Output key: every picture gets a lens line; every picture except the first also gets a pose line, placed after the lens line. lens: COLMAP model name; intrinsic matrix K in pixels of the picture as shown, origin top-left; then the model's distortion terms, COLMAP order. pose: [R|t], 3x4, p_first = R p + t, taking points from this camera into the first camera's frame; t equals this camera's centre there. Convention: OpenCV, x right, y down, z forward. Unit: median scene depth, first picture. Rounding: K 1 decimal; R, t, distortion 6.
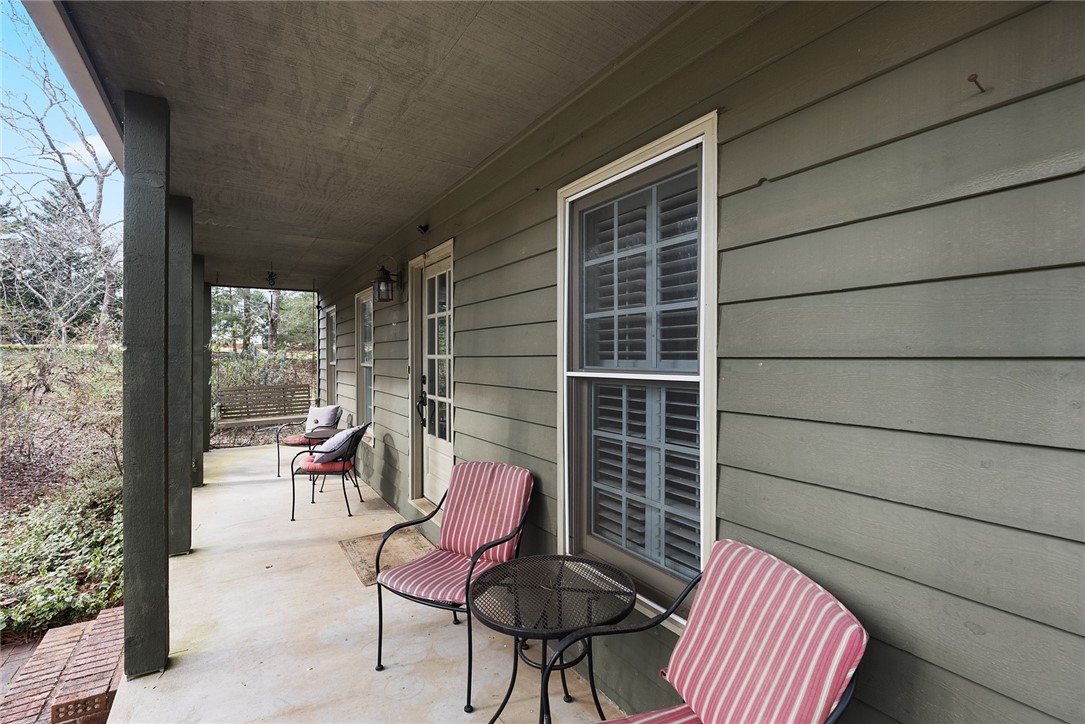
lens RADIAL K [[502.1, 0, 542.5], [0, 502.1, 362.0], [0, 0, 1]] dist [-0.003747, -0.000830]
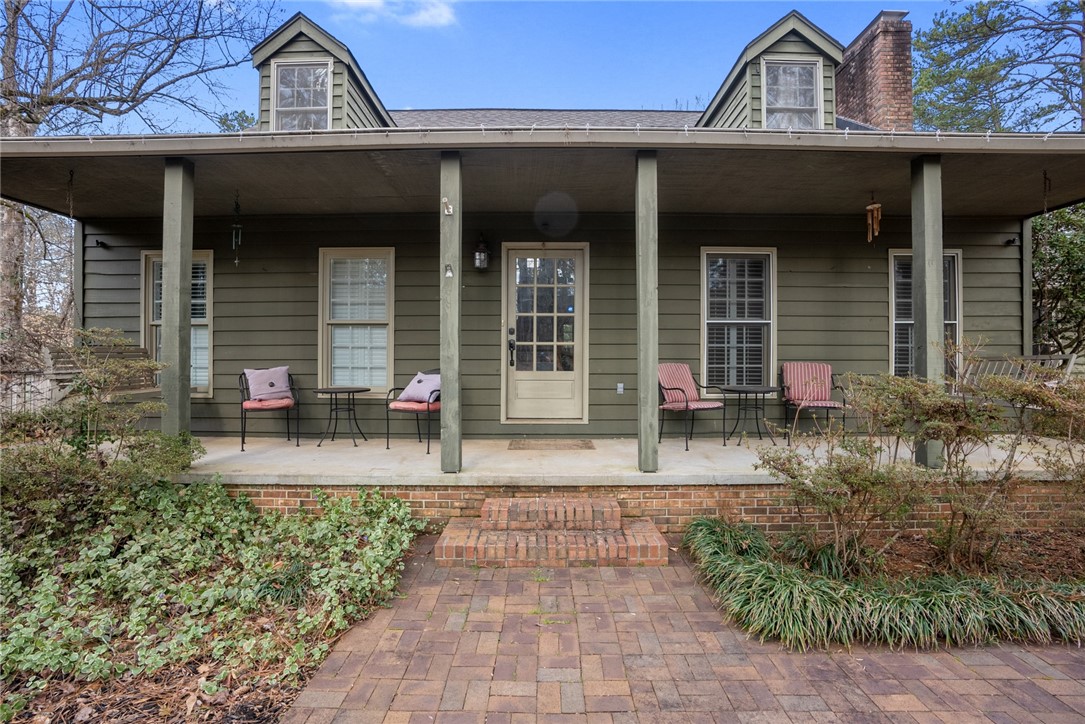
lens RADIAL K [[502.1, 0, 542.5], [0, 502.1, 362.0], [0, 0, 1]] dist [-0.003747, -0.000830]
pose [[0.535608, 0.003232, 0.844461, -3.314165], [0.004452, 0.999968, -0.006651, 0.315692], [-0.844455, 0.007322, 0.535576, 0.464591]]
